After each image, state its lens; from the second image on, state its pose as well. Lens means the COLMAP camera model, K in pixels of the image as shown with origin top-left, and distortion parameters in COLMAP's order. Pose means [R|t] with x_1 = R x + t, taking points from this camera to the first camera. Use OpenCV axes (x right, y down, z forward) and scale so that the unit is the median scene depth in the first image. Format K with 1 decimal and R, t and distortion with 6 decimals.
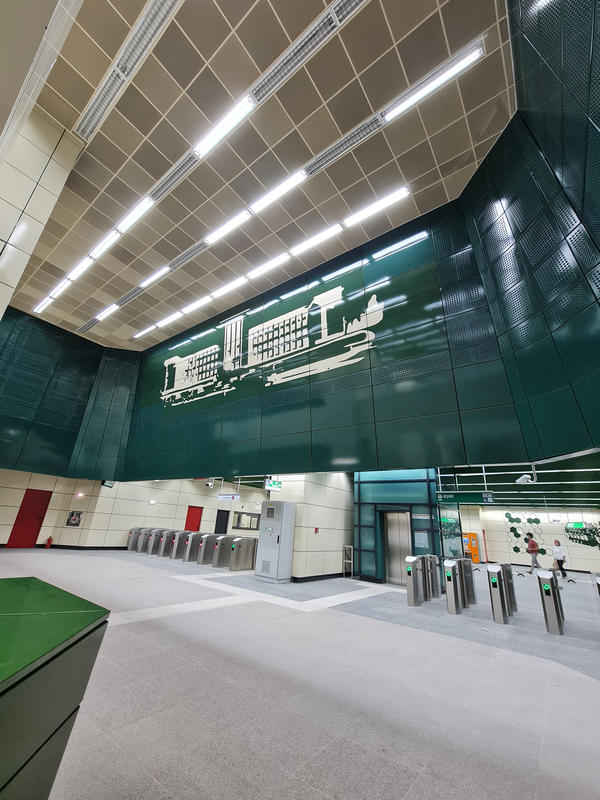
lens RADIAL K [[326.1, 0, 296.6], [0, 326.1, 401.6], [0, 0, 1]] dist [-0.002899, -0.000233]
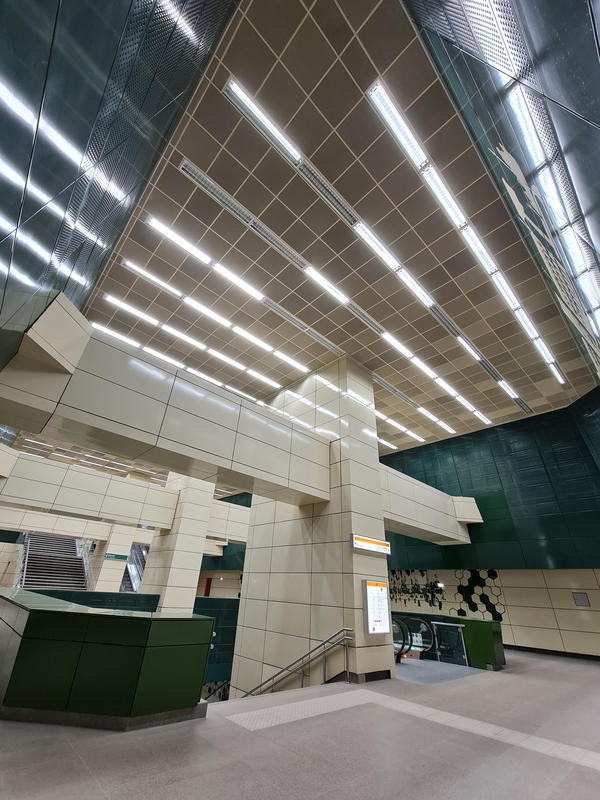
lens RADIAL K [[326.1, 0, 296.1], [0, 326.1, 397.2], [0, 0, 1]] dist [-0.002899, -0.000233]
pose [[-0.163551, -0.569110, -0.805832, 0.422255], [0.289392, 0.753220, -0.590688, 0.194839], [0.943135, -0.329809, 0.041506, 0.428796]]
